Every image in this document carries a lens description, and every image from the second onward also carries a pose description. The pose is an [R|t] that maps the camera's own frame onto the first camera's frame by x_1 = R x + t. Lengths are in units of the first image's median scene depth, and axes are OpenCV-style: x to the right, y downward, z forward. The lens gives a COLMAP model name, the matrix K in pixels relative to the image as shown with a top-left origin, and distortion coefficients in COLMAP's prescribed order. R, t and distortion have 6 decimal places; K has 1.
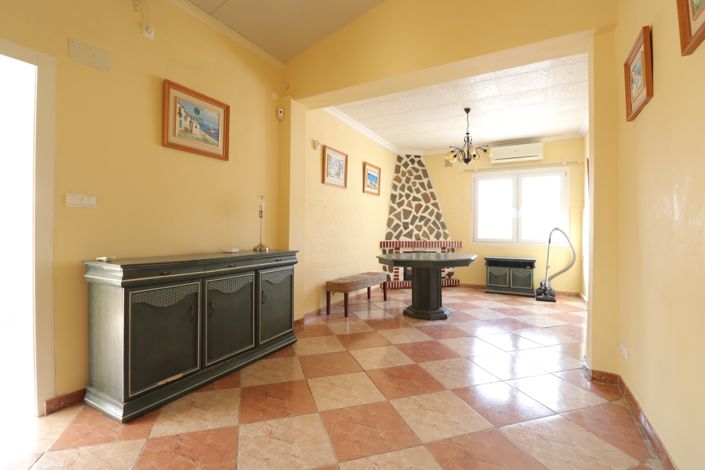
lens RADIAL K [[323.4, 0, 352.5], [0, 323.4, 235.0], [0, 0, 1]] dist [-0.001825, -0.000318]
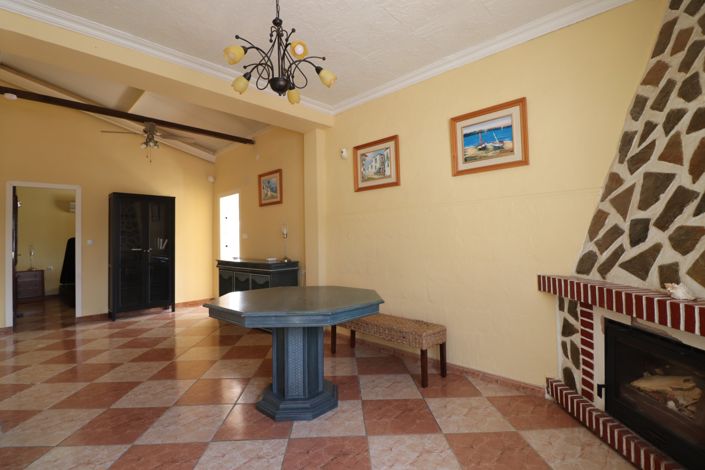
lens RADIAL K [[323.4, 0, 352.5], [0, 323.4, 235.0], [0, 0, 1]] dist [-0.001825, -0.000318]
pose [[-0.241137, -0.015203, -0.970372, 0.507349], [0.007146, 0.999822, -0.017440, -0.022982], [0.970465, -0.011140, -0.240985, 0.828888]]
